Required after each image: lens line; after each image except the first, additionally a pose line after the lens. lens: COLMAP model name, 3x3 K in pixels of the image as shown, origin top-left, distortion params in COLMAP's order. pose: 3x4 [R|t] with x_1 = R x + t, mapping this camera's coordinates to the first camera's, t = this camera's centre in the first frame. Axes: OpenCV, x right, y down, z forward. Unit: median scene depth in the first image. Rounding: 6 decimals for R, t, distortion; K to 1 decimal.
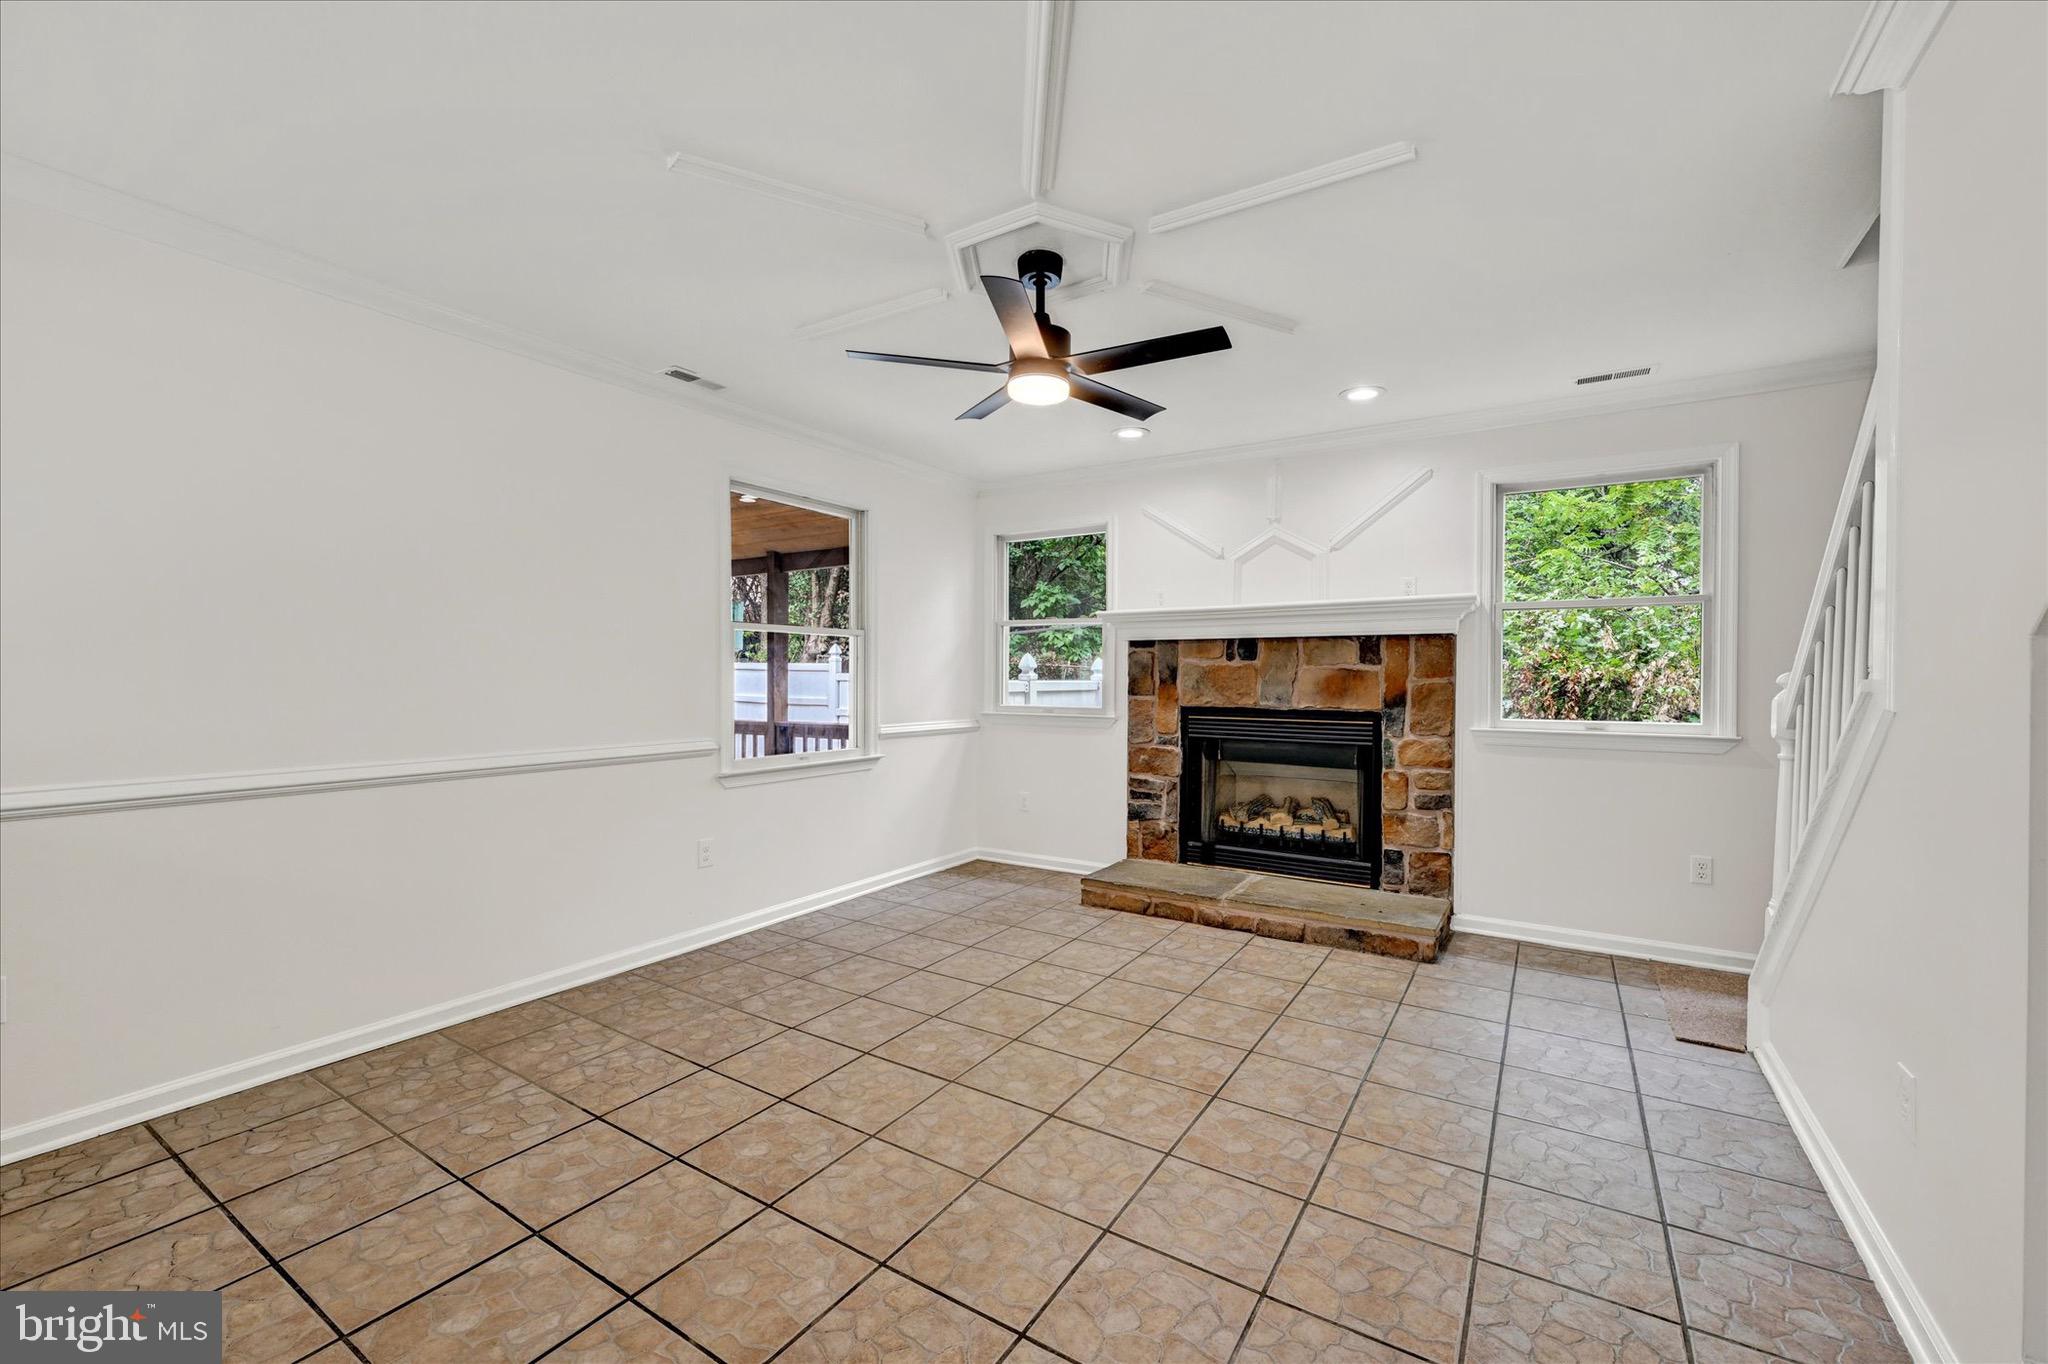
lens RADIAL K [[835.4, 0, 1021.3], [0, 835.4, 683.6], [0, 0, 1]] dist [0.001002, 0.000350]
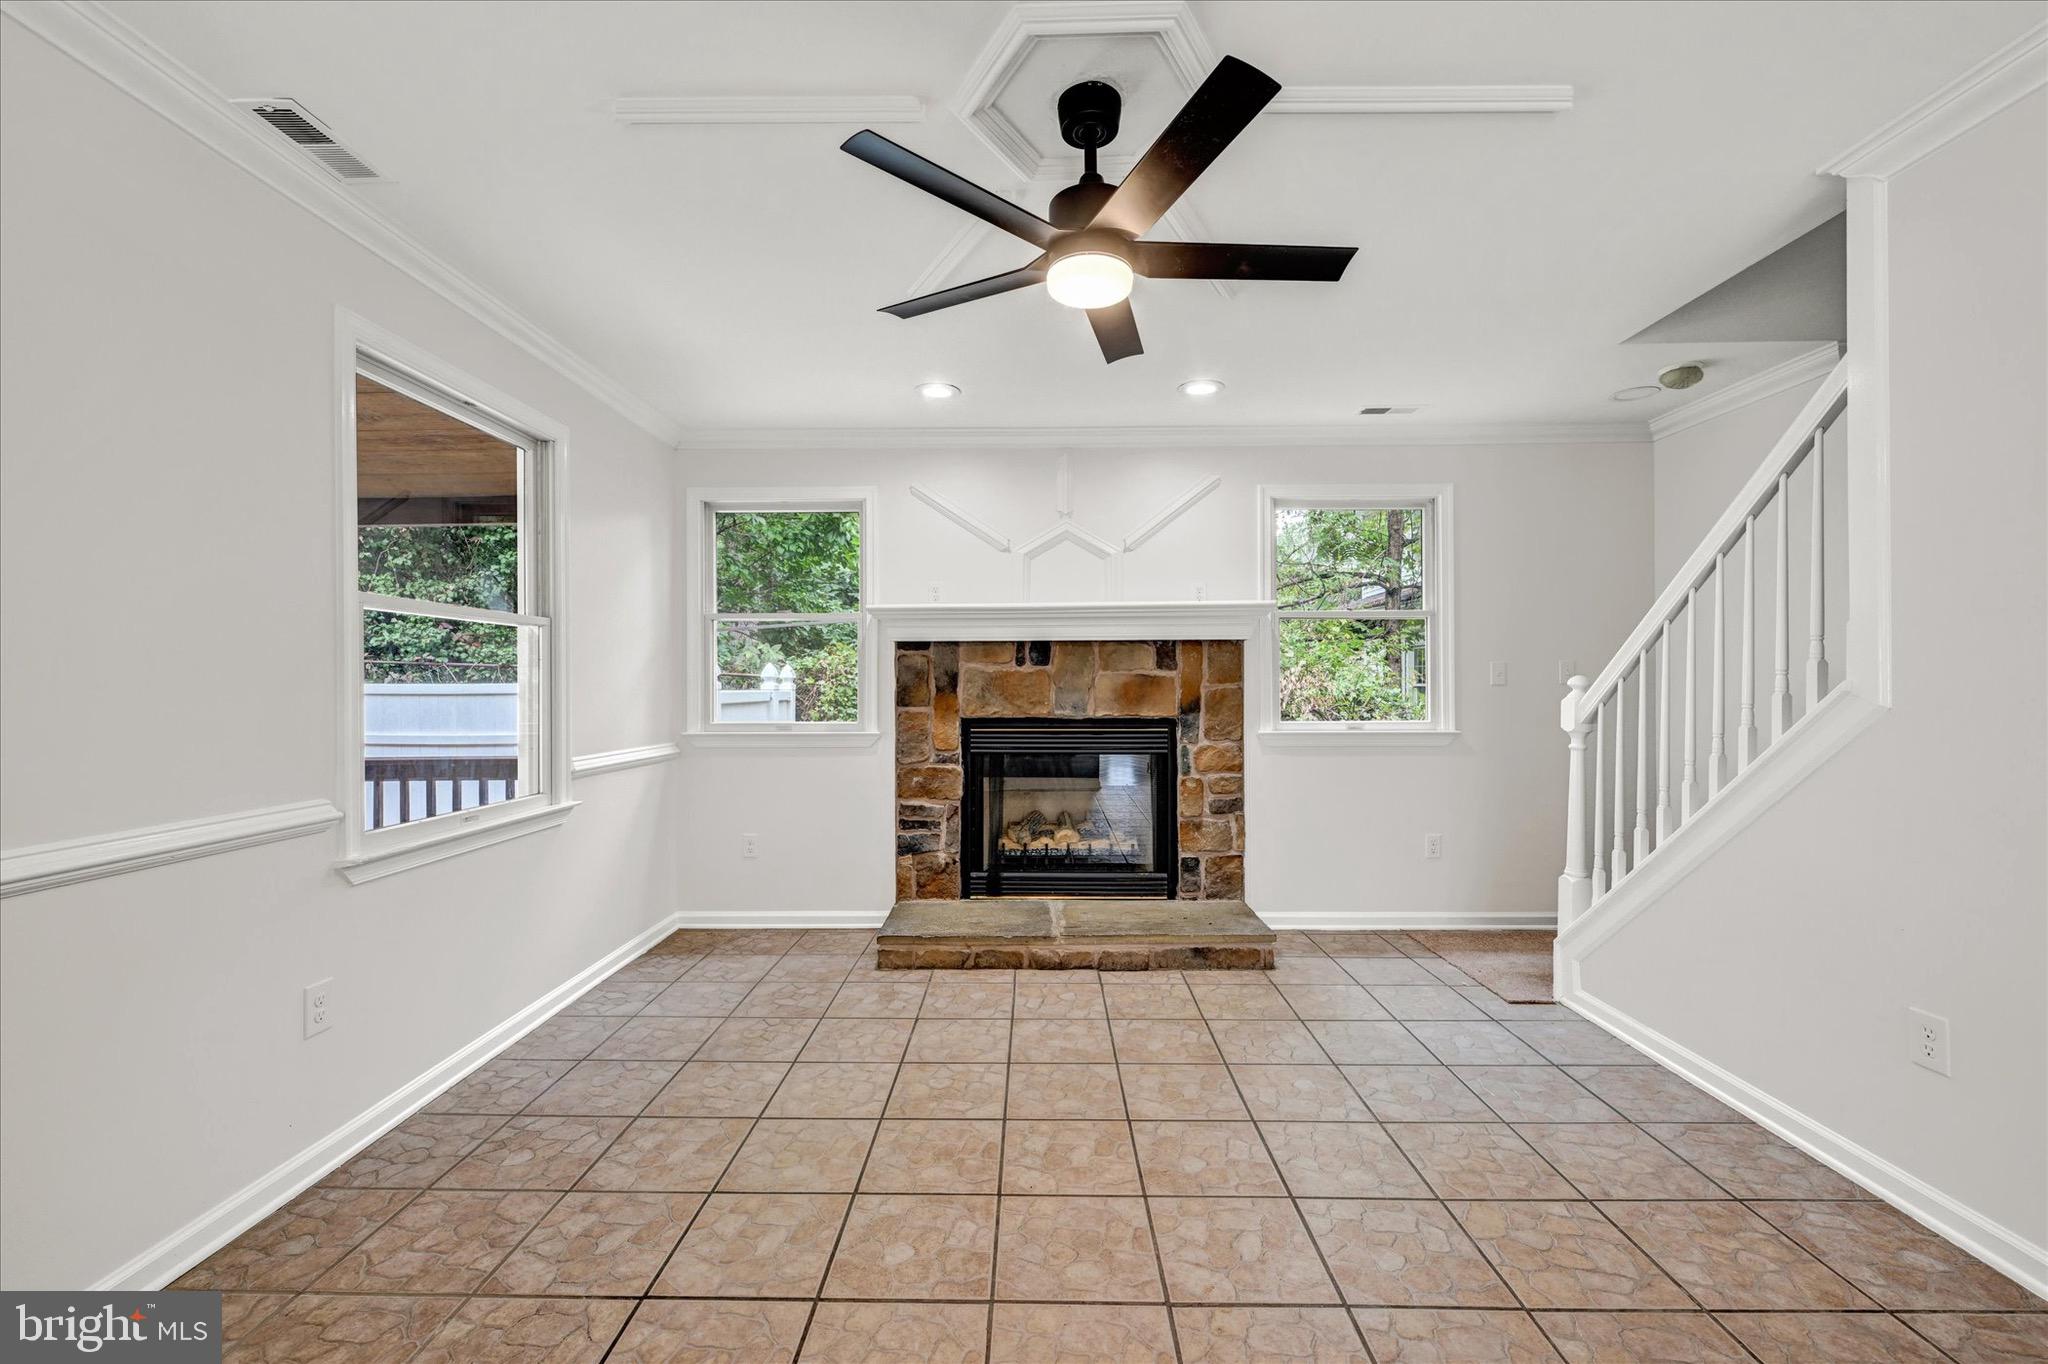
lens RADIAL K [[840.1, 0, 1020.5], [0, 840.1, 684.7], [0, 0, 1]] dist [0.000111, 0.000504]
pose [[0.852115, -0.007457, 0.523302, -0.245896], [0.011926, 0.999916, -0.005170, -0.002637], [-0.523219, 0.010647, 0.852132, 0.254985]]
